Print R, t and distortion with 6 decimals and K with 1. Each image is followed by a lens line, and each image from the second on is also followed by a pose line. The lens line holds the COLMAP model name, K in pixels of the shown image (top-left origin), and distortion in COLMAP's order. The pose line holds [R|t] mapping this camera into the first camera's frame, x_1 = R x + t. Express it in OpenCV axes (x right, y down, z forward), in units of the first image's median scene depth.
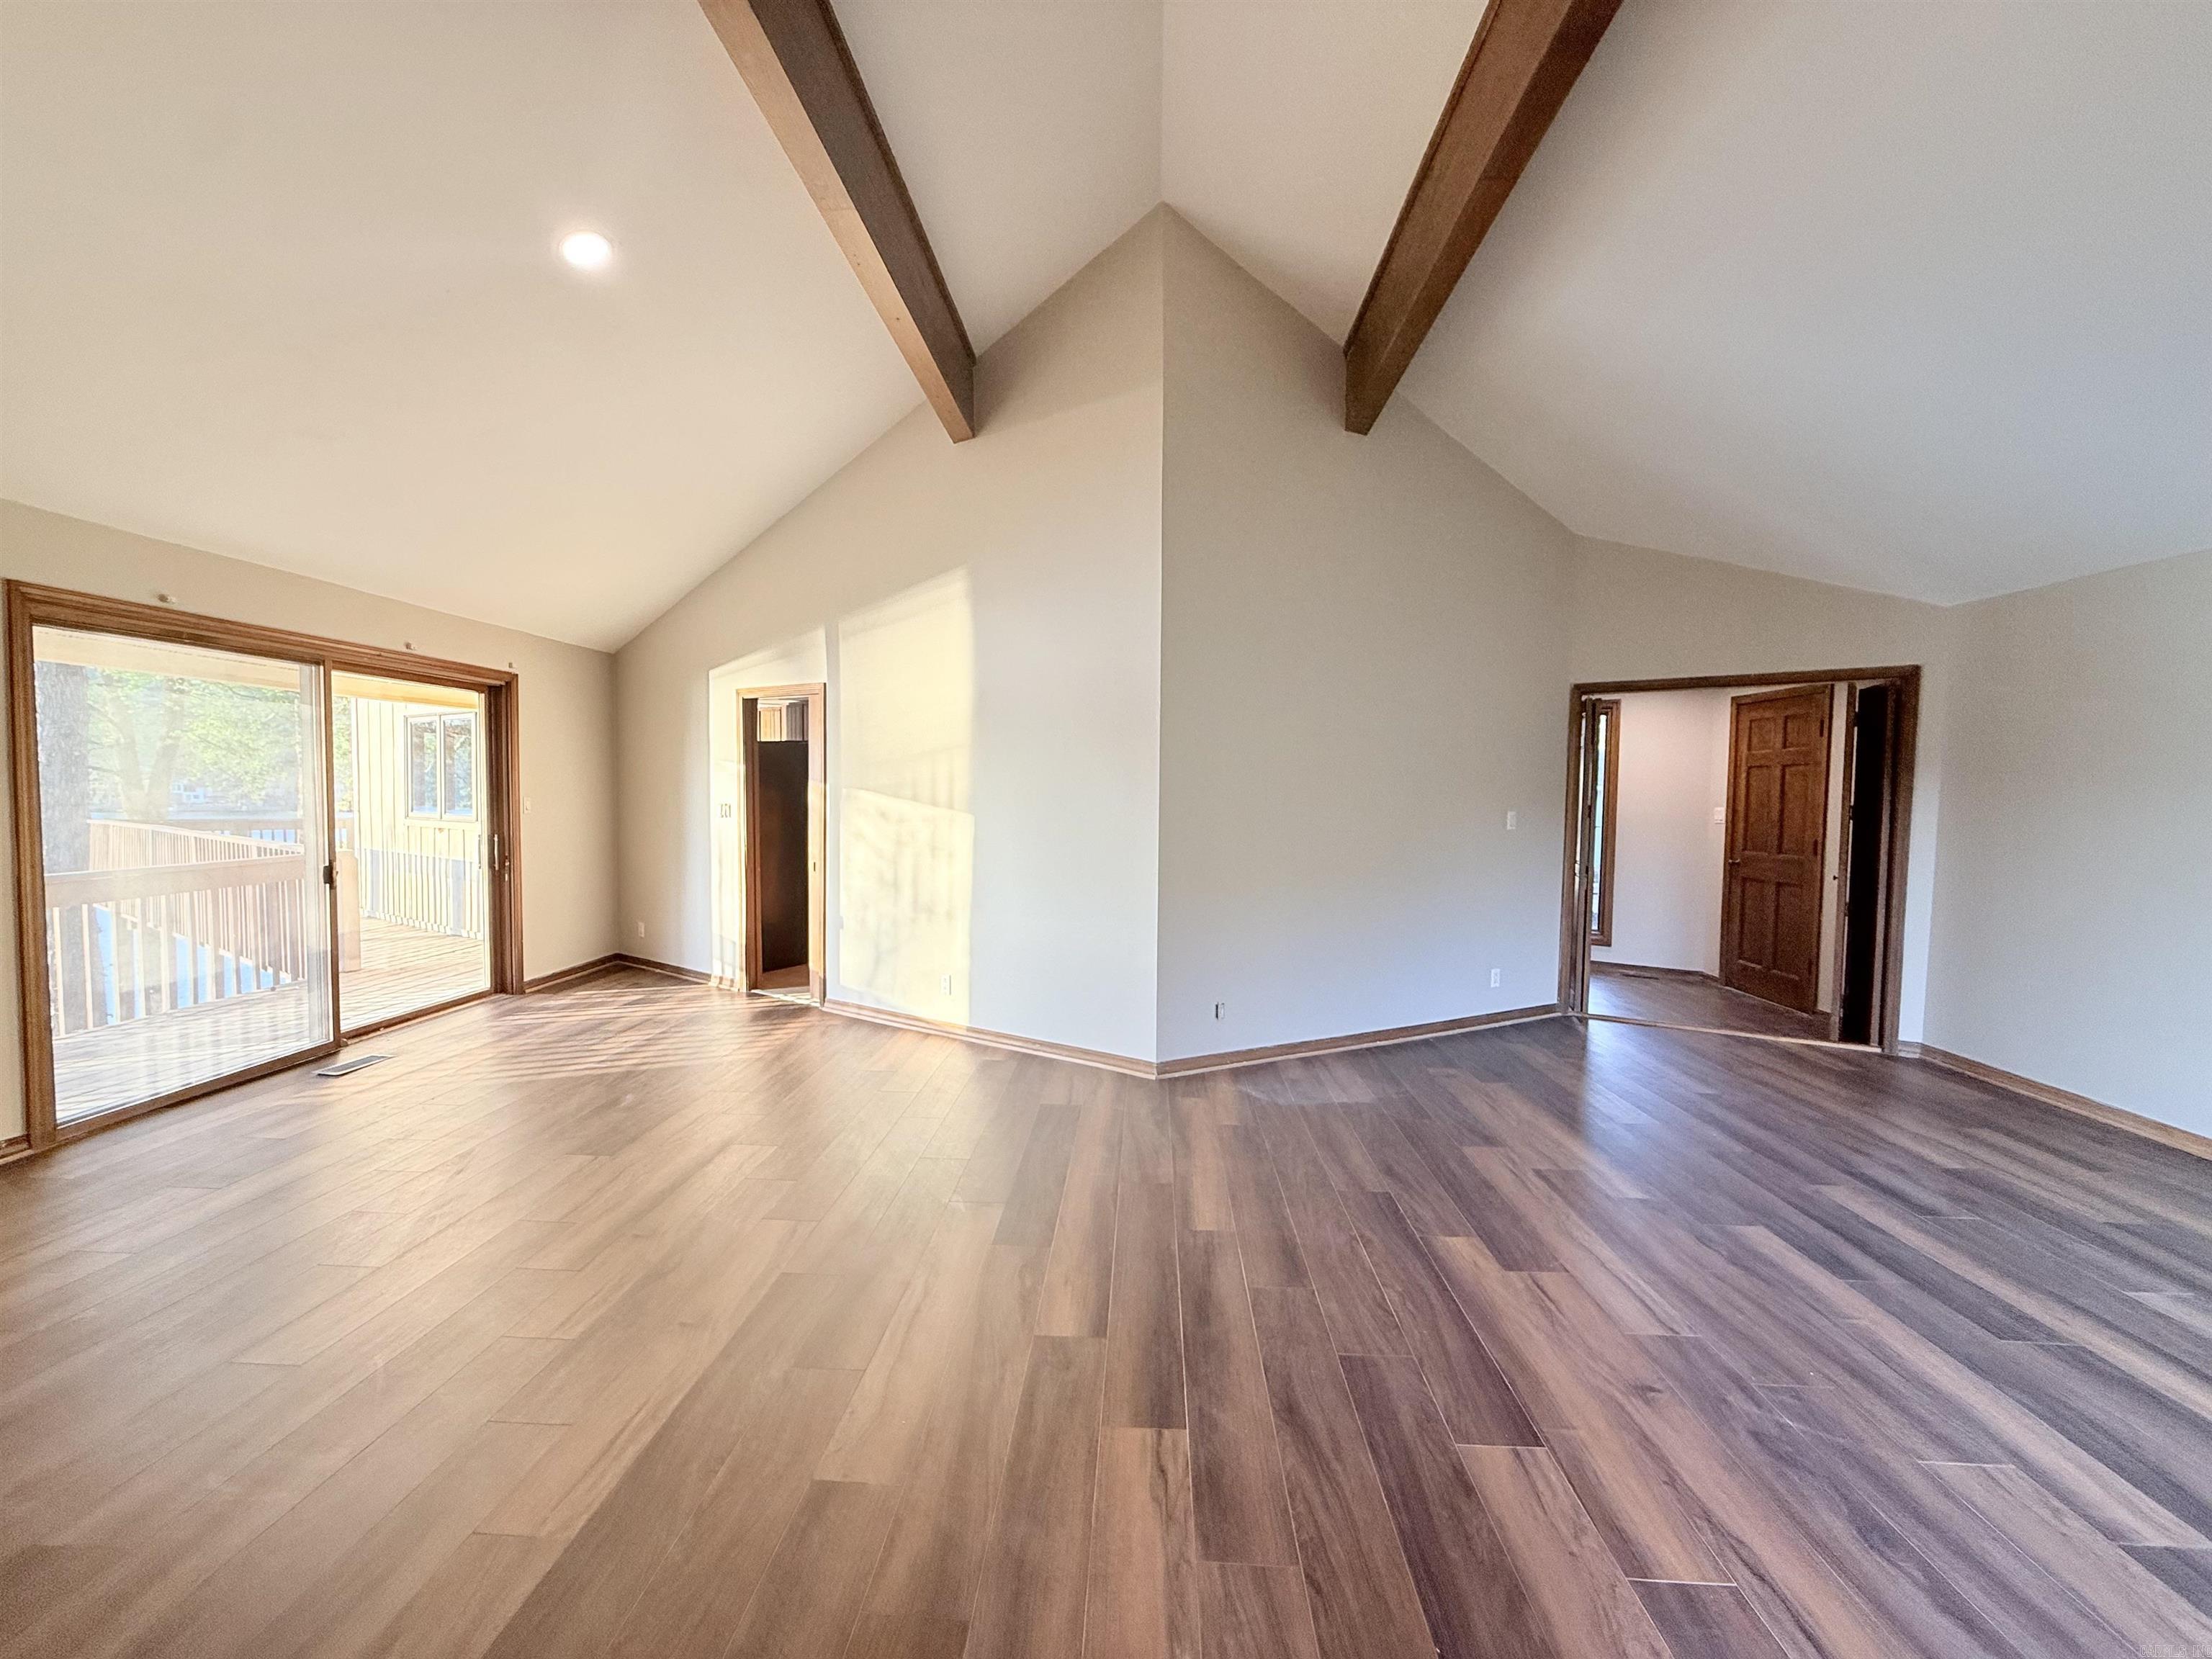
lens RADIAL K [[882.0, 0, 1106.0], [0, 882.0, 829.5], [0, 0, 1]] dist [0.000590, 0.000028]
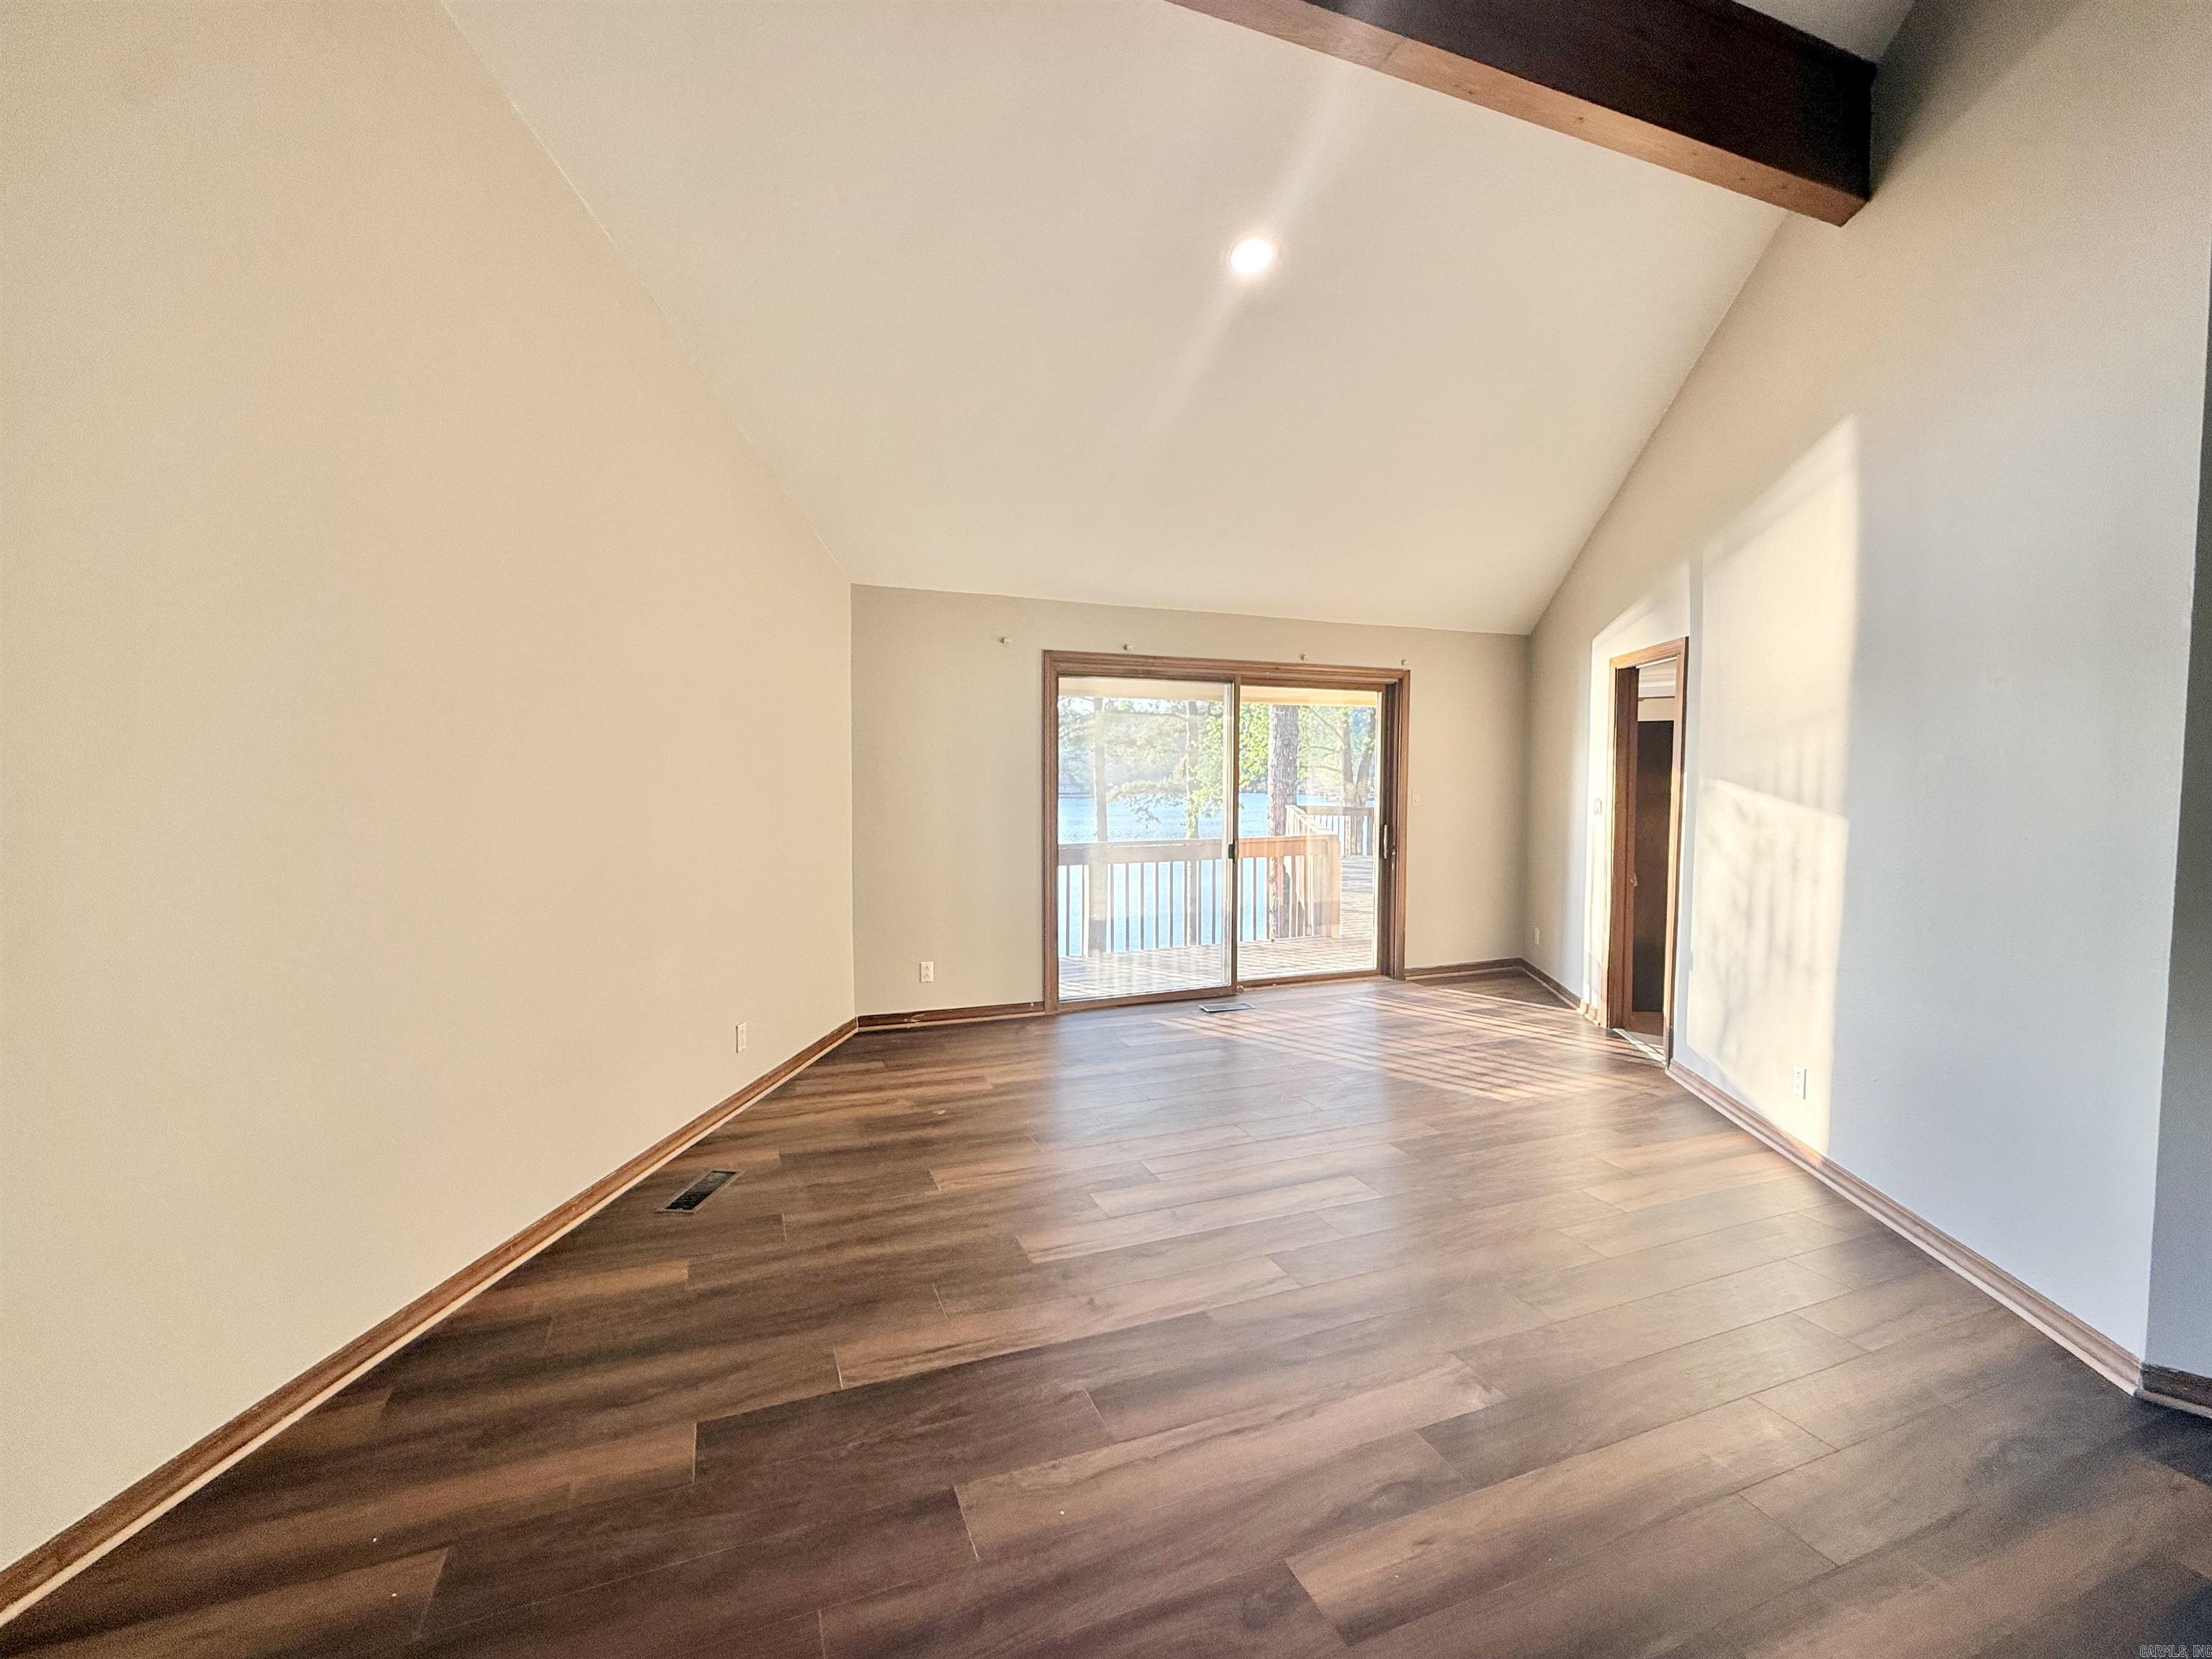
lens RADIAL K [[960.2, 0, 1106.0], [0, 960.2, 829.5], [0, 0, 1]] dist [-0.000739, -0.000708]
pose [[0.416041, 0.039678, -0.908480, 0.236931], [-0.036321, 0.998975, 0.026997, -0.008387], [0.908620, 0.021765, 0.417056, 0.244275]]
